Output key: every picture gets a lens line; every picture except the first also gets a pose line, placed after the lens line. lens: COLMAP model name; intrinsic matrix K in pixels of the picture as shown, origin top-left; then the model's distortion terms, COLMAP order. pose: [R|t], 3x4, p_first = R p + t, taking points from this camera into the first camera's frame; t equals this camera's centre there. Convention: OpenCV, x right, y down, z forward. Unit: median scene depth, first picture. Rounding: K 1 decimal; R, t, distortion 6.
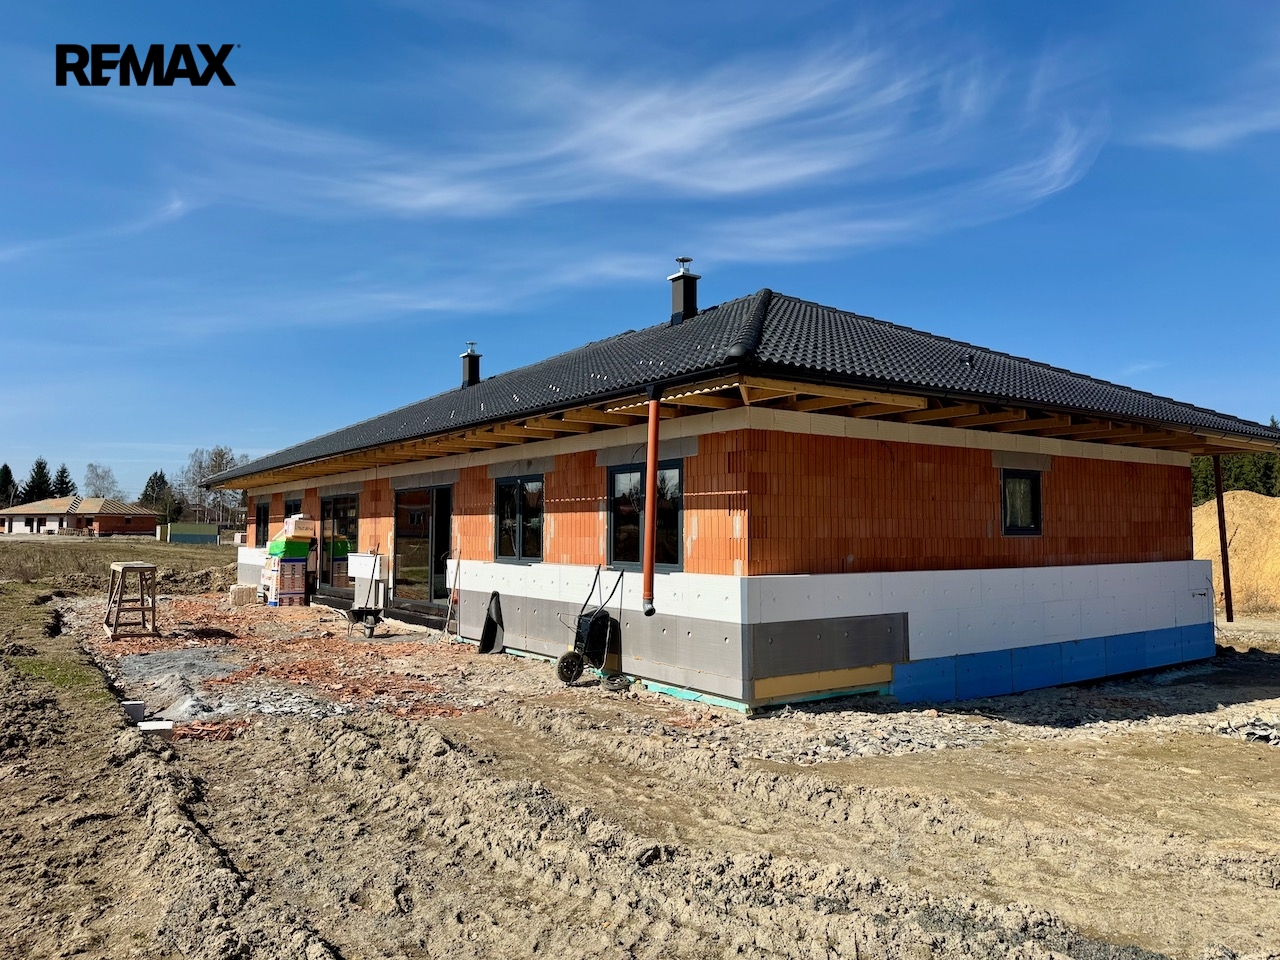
lens RADIAL K [[893.5, 0, 640.0], [0, 893.5, 480.0], [0, 0, 1]] dist [0.038300, -0.050806]
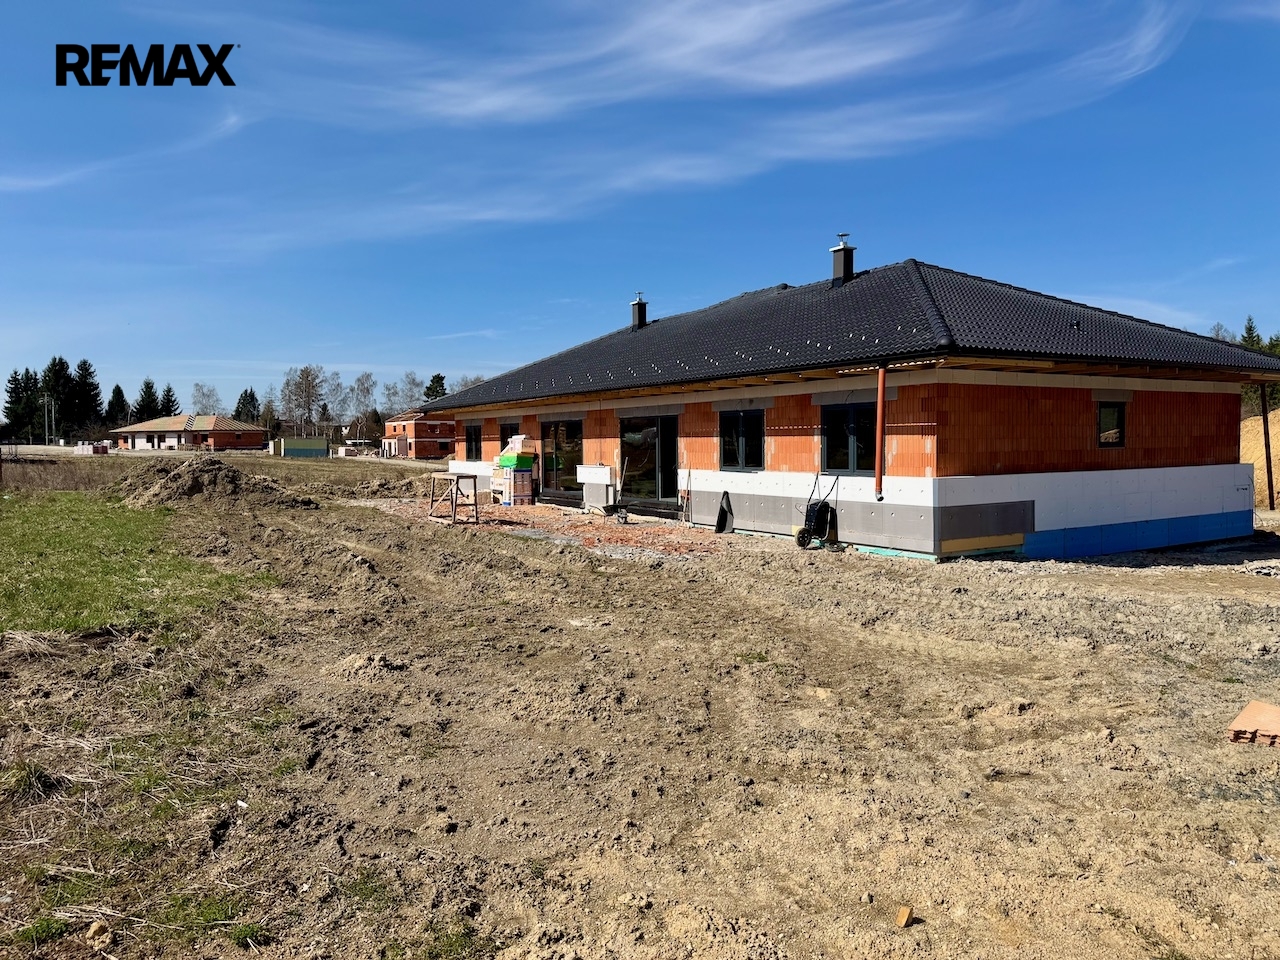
lens RADIAL K [[881.2, 0, 640.0], [0, 881.2, 480.0], [0, 0, 1]] dist [0.007681, -0.004891]
pose [[0.997568, -0.009103, -0.069096, -0.203457], [0.016106, 0.994707, 0.101478, -0.037861], [0.067807, -0.102344, 0.992435, -0.405965]]
